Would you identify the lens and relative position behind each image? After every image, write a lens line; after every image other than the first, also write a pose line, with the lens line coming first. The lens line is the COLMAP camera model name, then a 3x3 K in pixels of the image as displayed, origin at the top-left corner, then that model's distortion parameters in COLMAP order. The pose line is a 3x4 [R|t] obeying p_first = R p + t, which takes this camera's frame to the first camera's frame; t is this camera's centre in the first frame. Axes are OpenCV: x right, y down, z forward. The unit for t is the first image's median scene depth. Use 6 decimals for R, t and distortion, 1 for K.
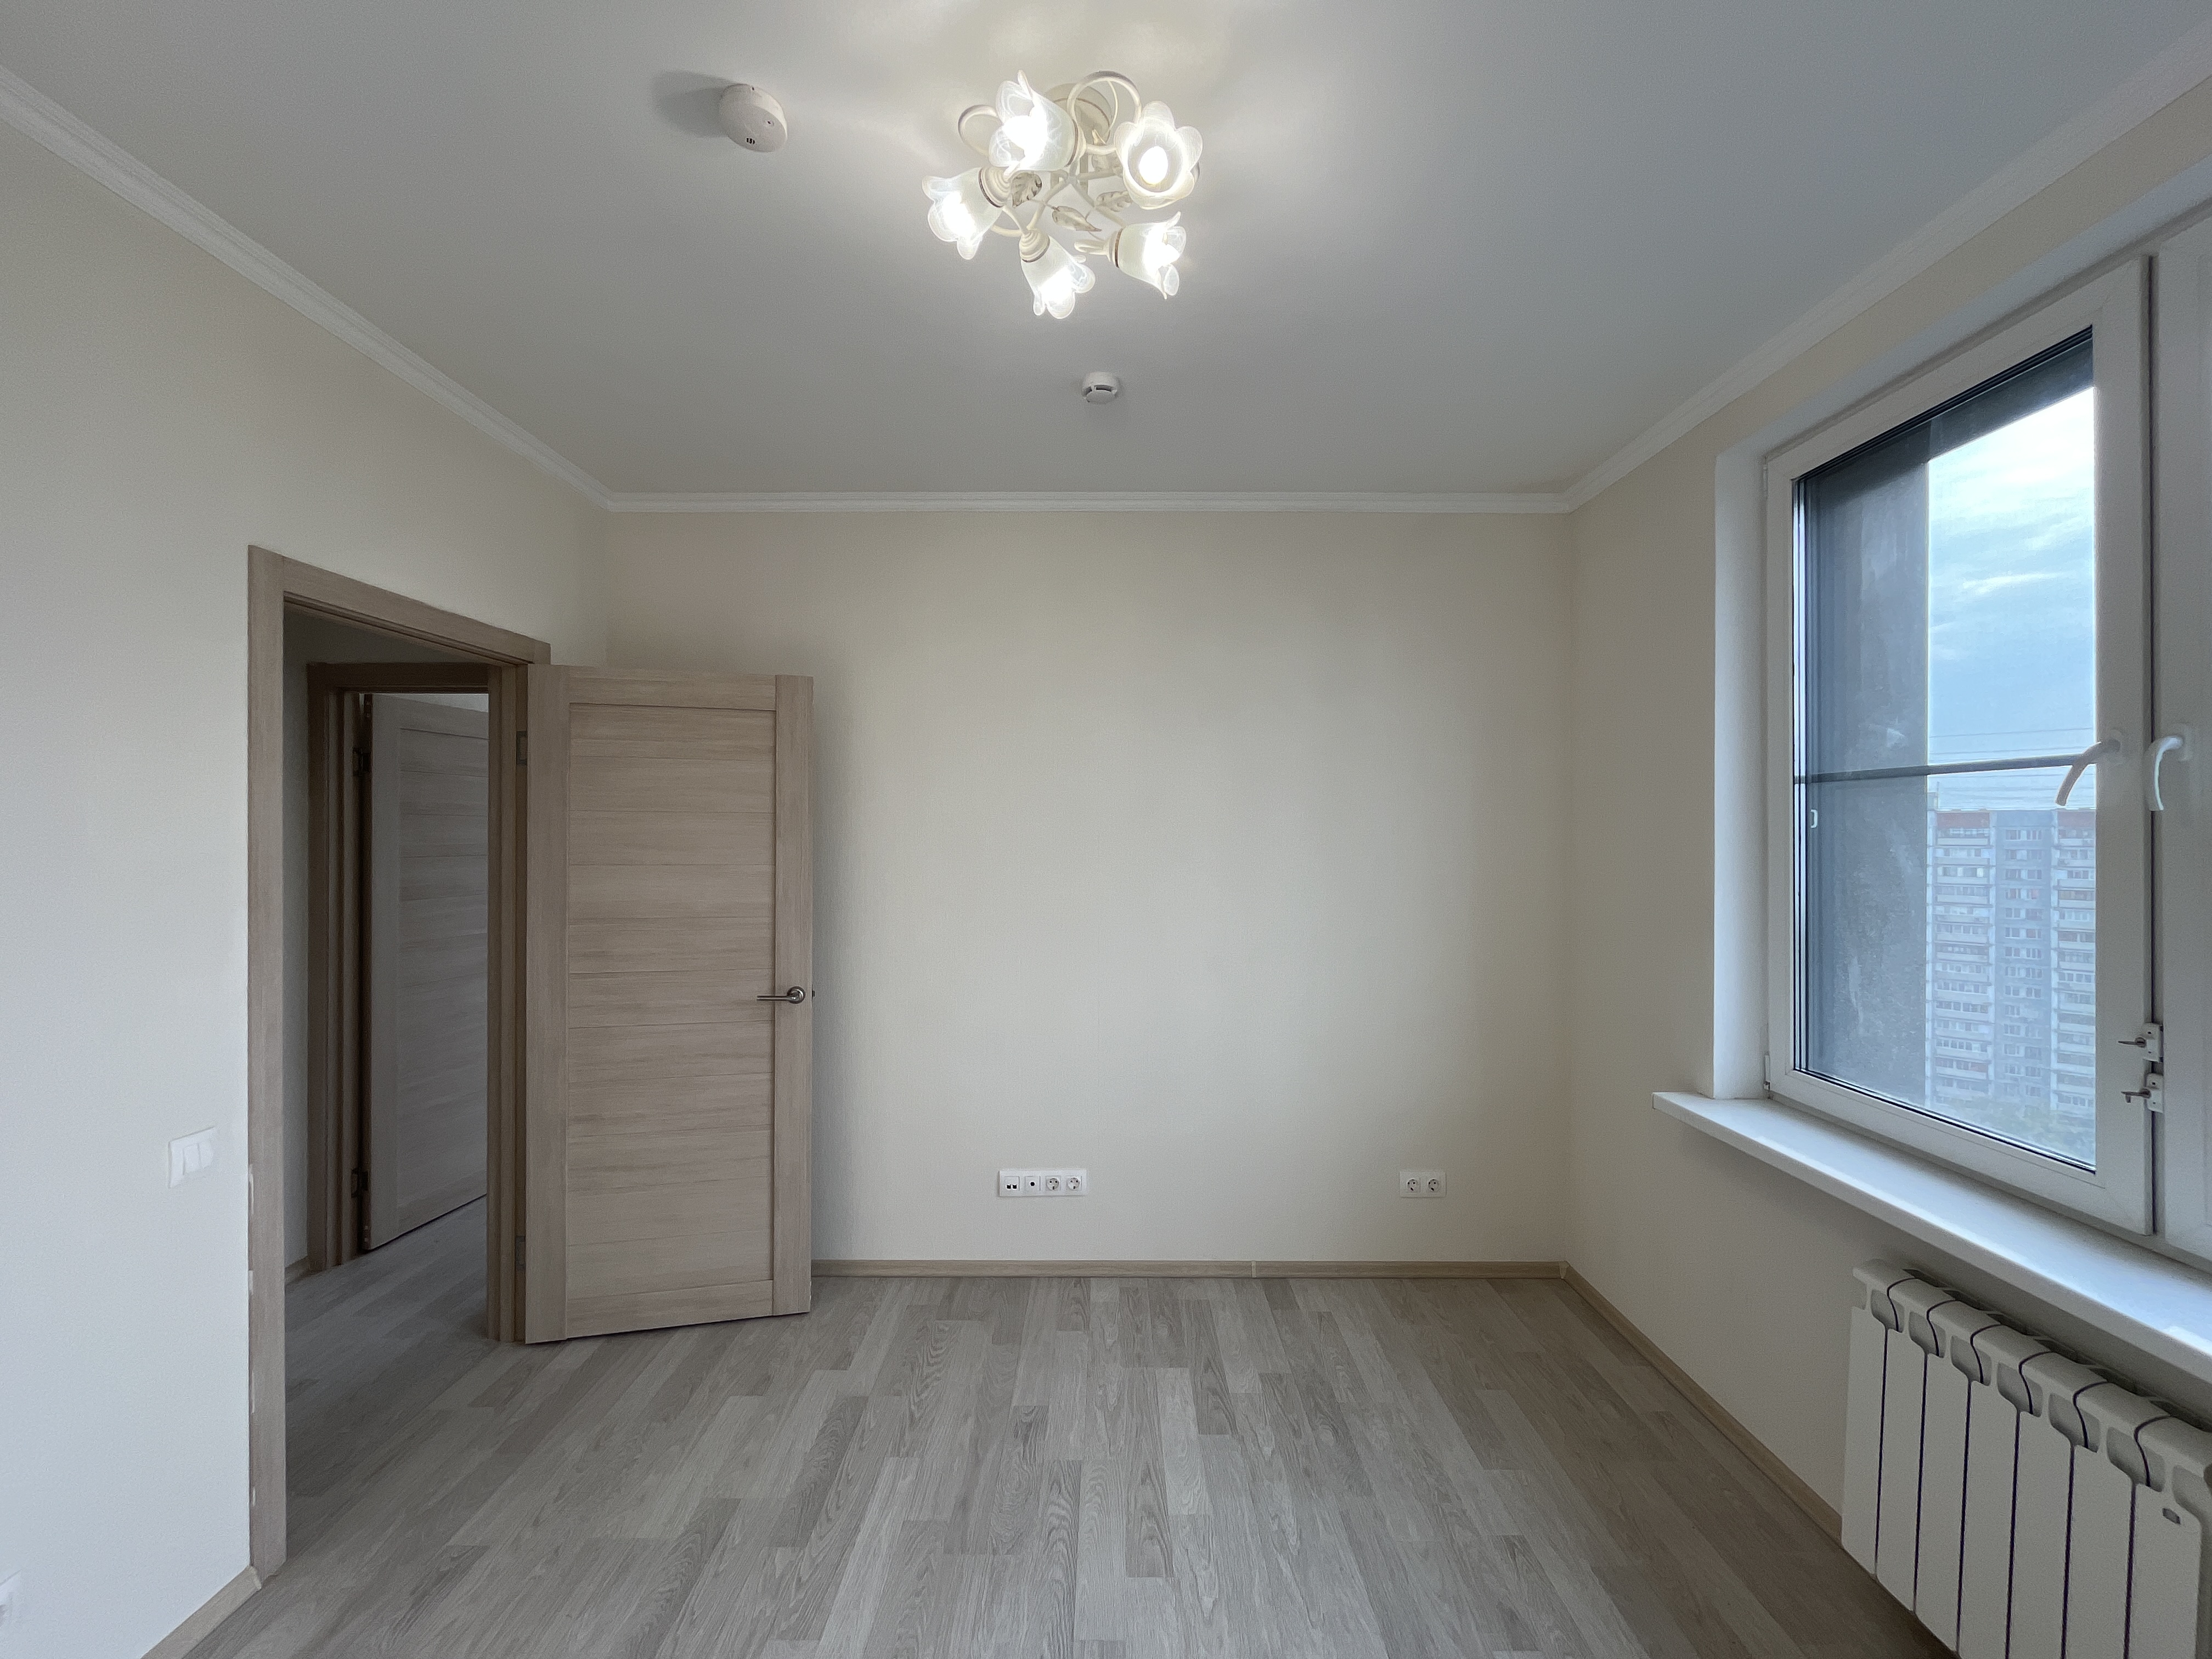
lens RADIAL K [[891.0, 0, 1098.6], [0, 891.0, 831.9], [0, 0, 1]] dist [-0.002143, -0.000463]
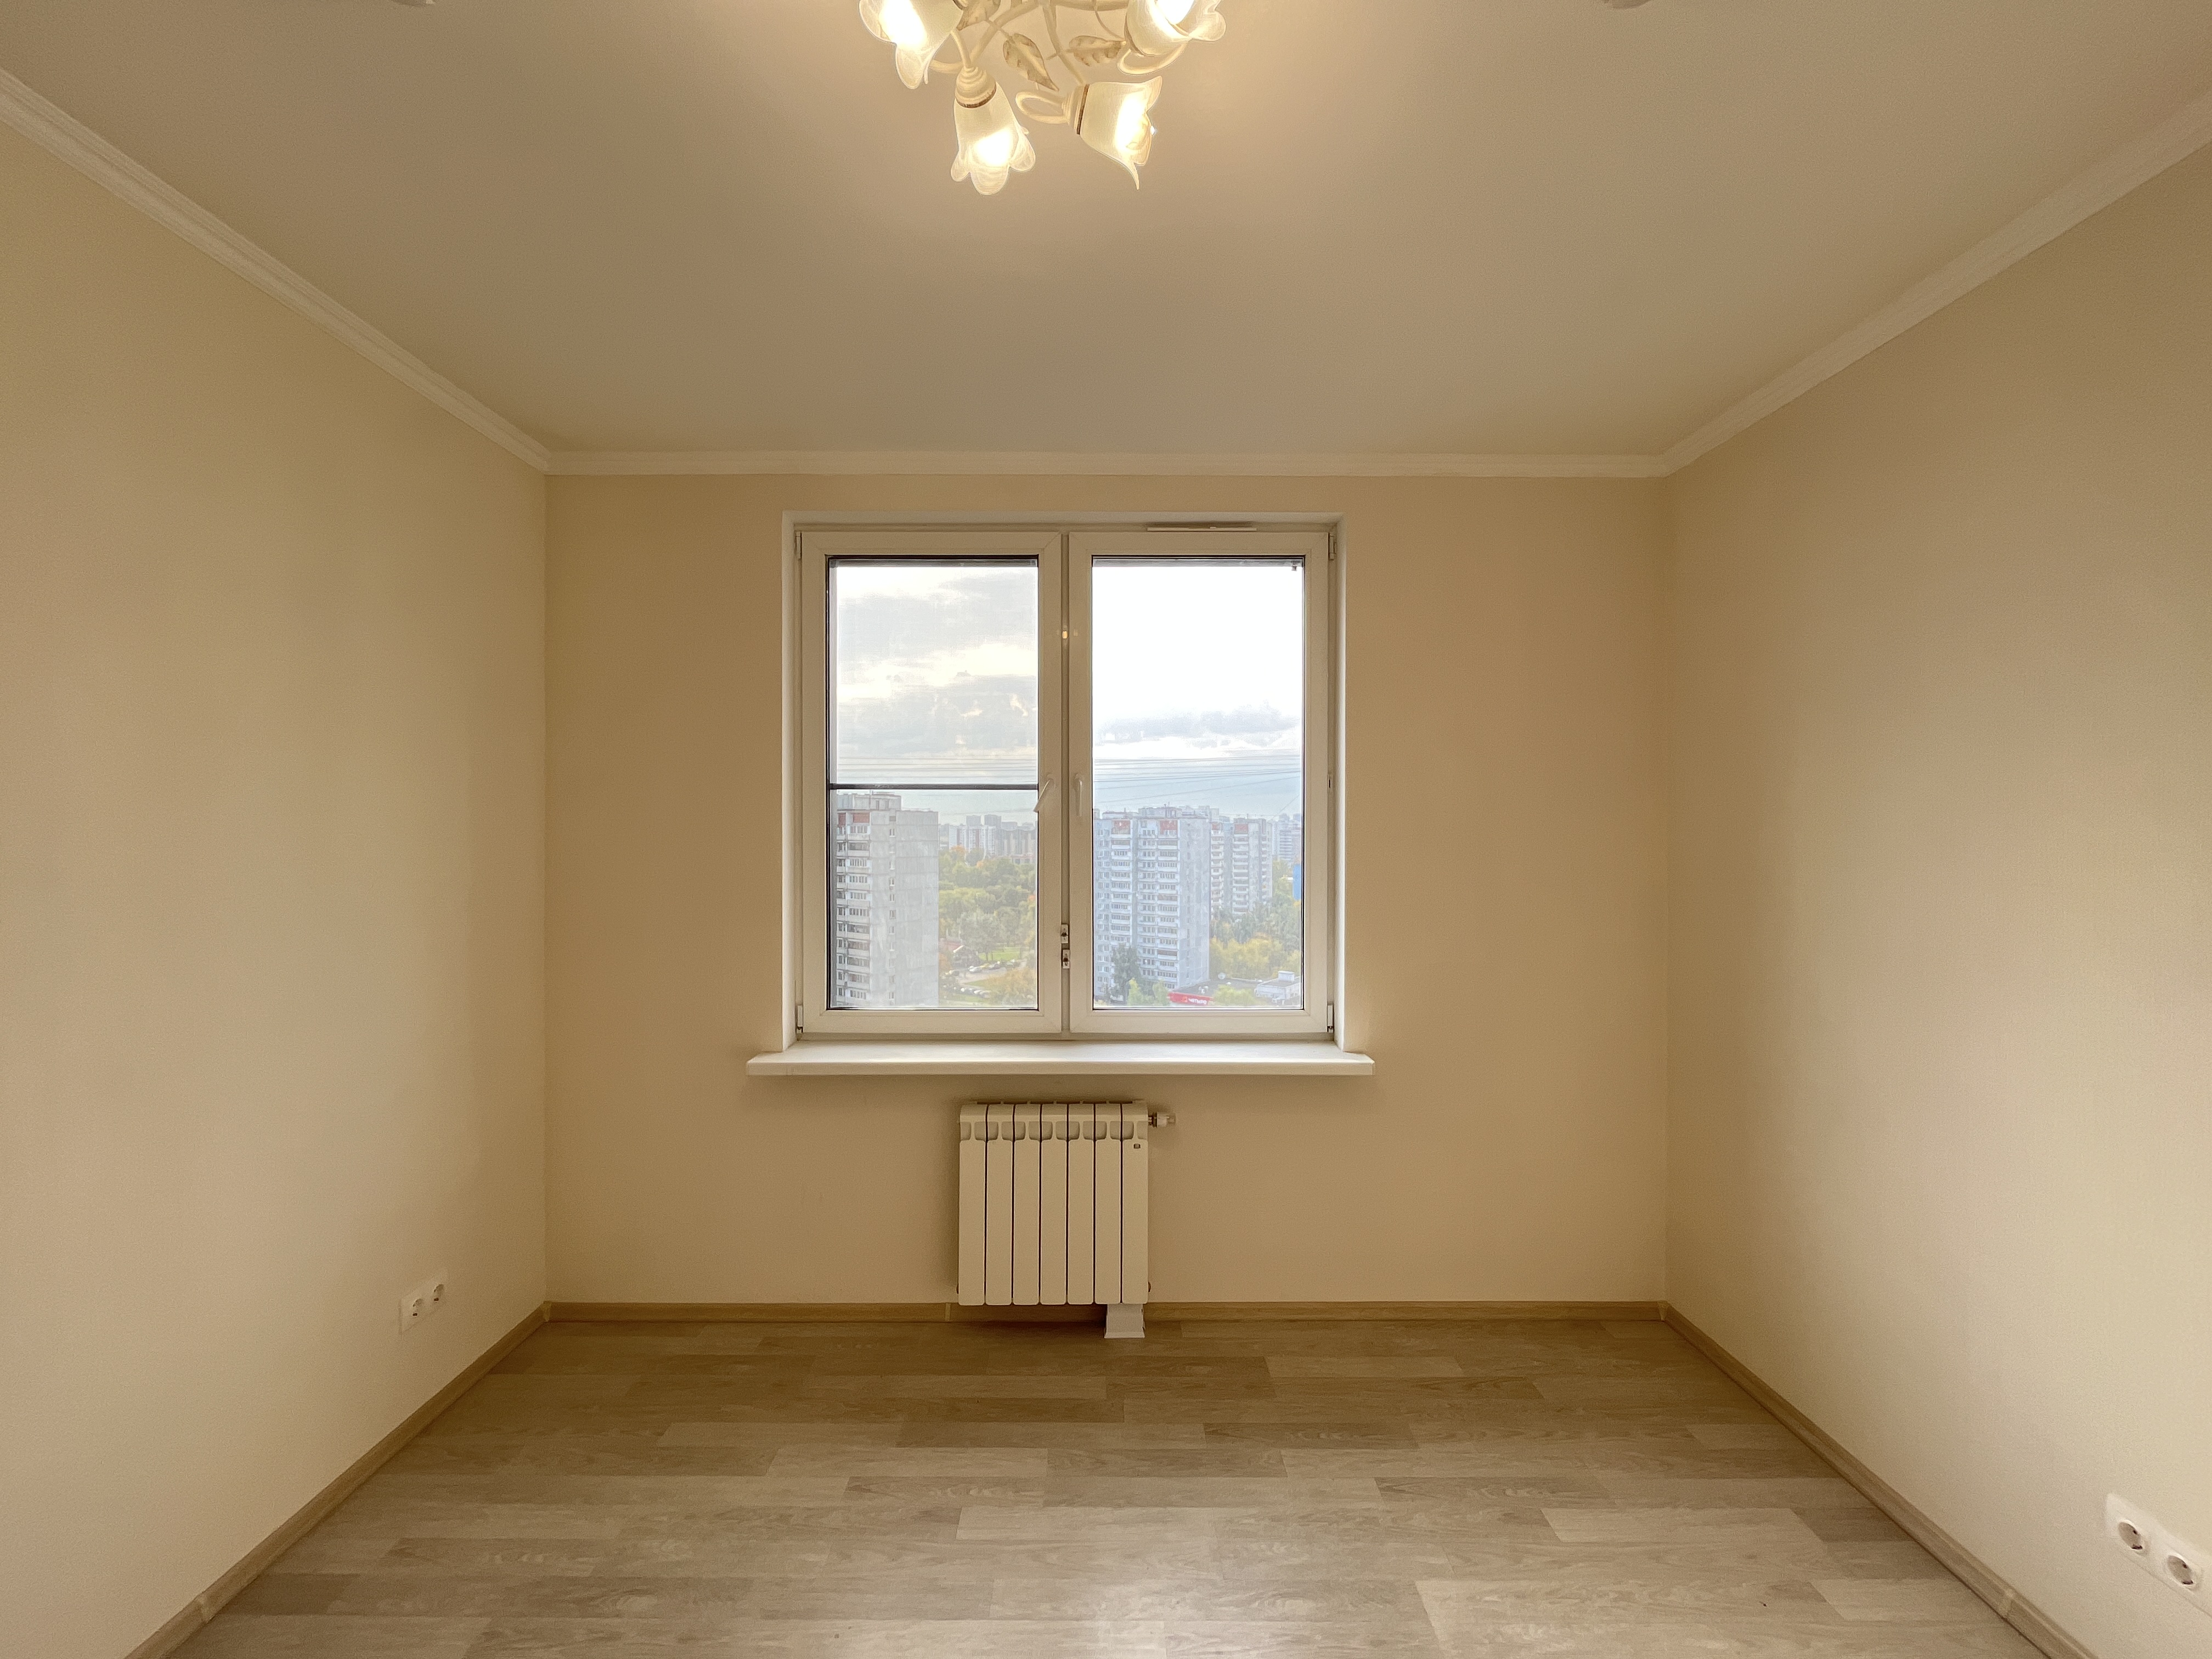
lens RADIAL K [[891.0, 0, 1096.7], [0, 891.0, 838.3], [0, 0, 1]] dist [-0.002143, -0.000463]
pose [[-0.004130, -0.004804, 0.999980, -0.509826], [-0.001771, 0.999987, 0.004797, 0.008919], [-0.999990, -0.001751, -0.004138, 0.599924]]
